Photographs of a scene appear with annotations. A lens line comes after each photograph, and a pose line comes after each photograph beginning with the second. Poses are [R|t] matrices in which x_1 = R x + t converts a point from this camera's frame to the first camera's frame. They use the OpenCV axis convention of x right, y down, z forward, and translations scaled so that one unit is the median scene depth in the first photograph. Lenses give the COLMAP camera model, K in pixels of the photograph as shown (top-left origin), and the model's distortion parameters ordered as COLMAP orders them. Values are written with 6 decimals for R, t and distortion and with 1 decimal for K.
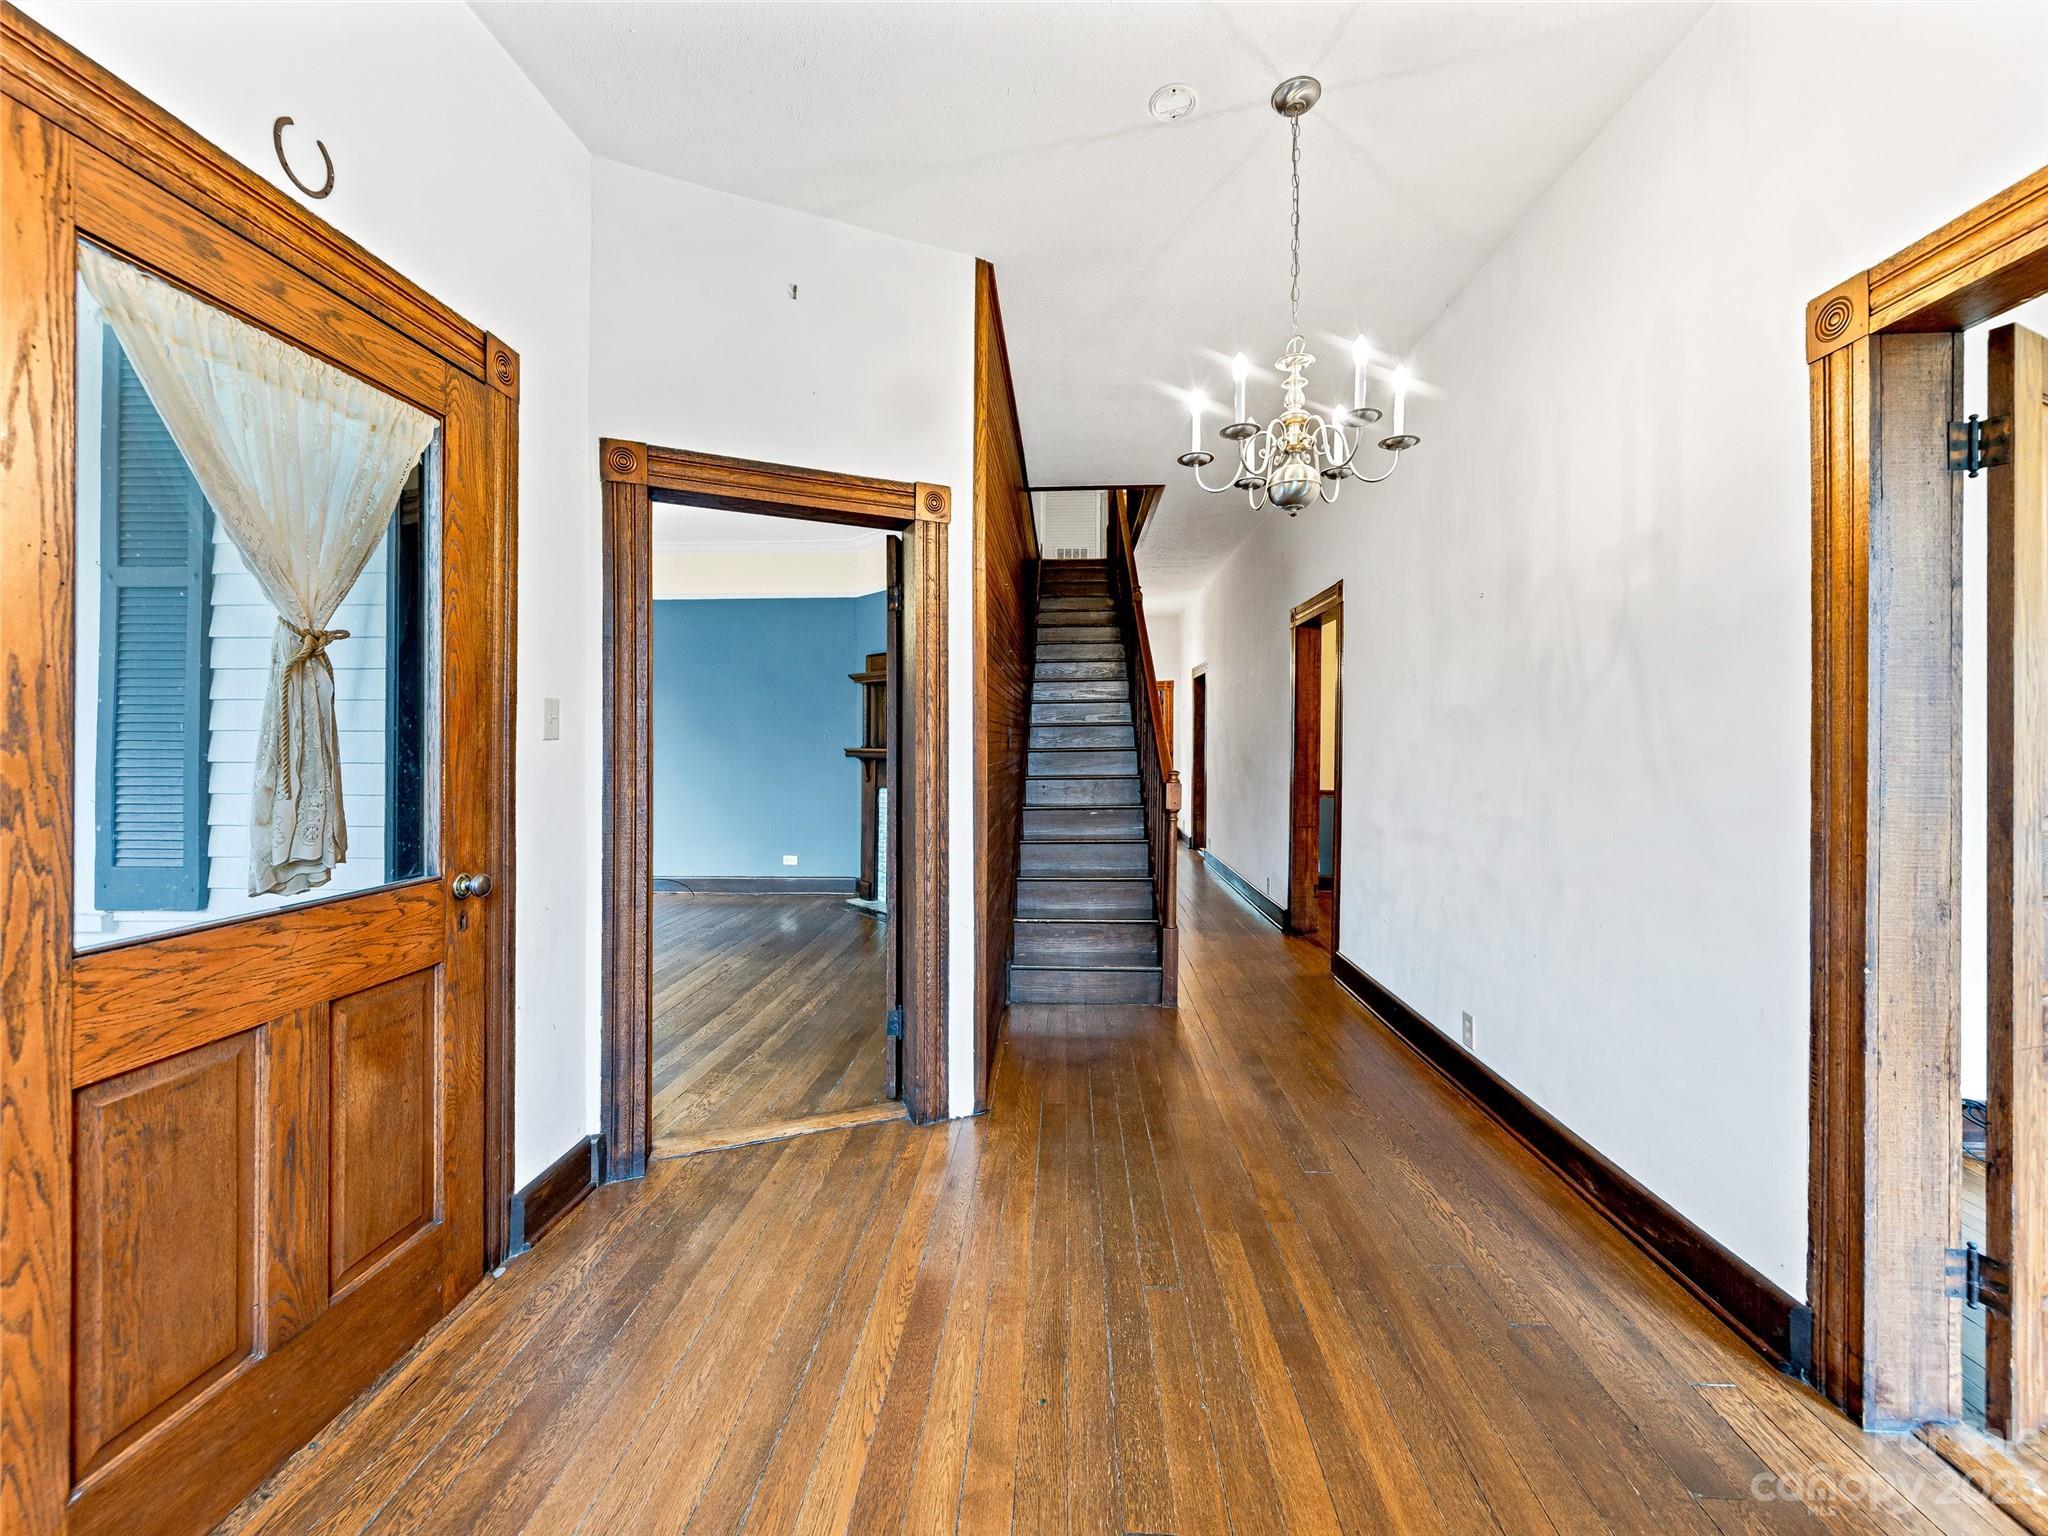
lens RADIAL K [[819.7, 0, 1020.8], [0, 819.7, 749.9], [0, 0, 1]] dist [0.017868, 0.000527]
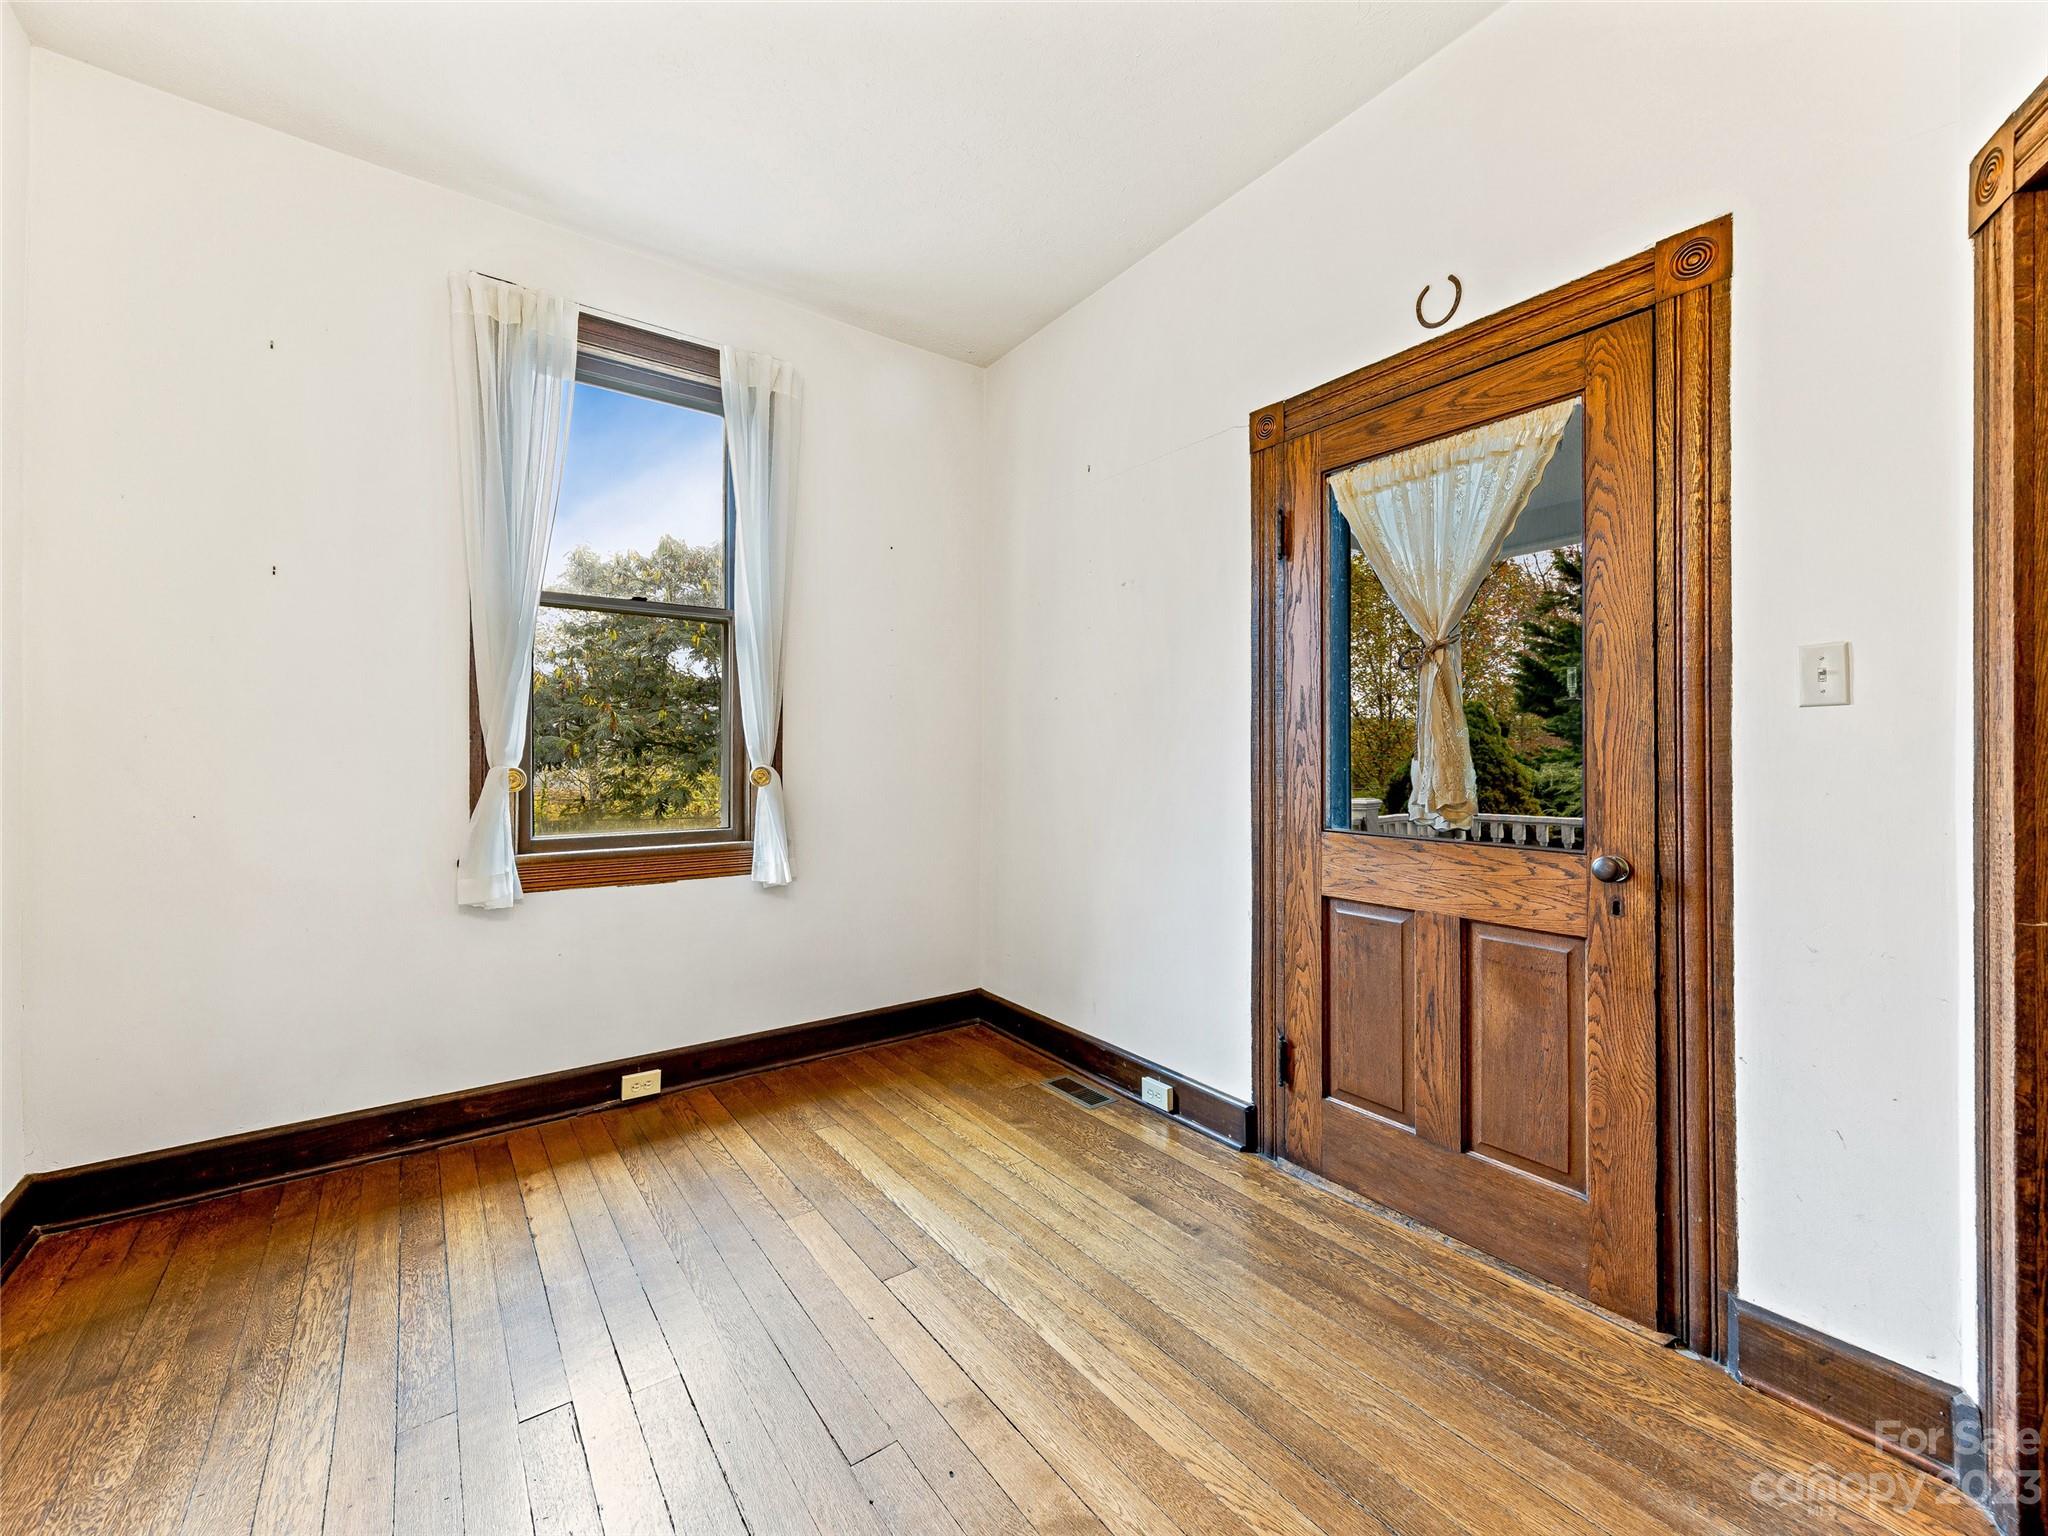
lens RADIAL K [[819.7, 0, 1023.7], [0, 819.7, 750.6], [0, 0, 1]] dist [0.017868, 0.000527]
pose [[-0.761866, -0.004496, -0.647720, 0.494904], [-0.008521, 0.999959, 0.003082, 0.037086], [0.647679, 0.007867, -0.761873, 1.422457]]
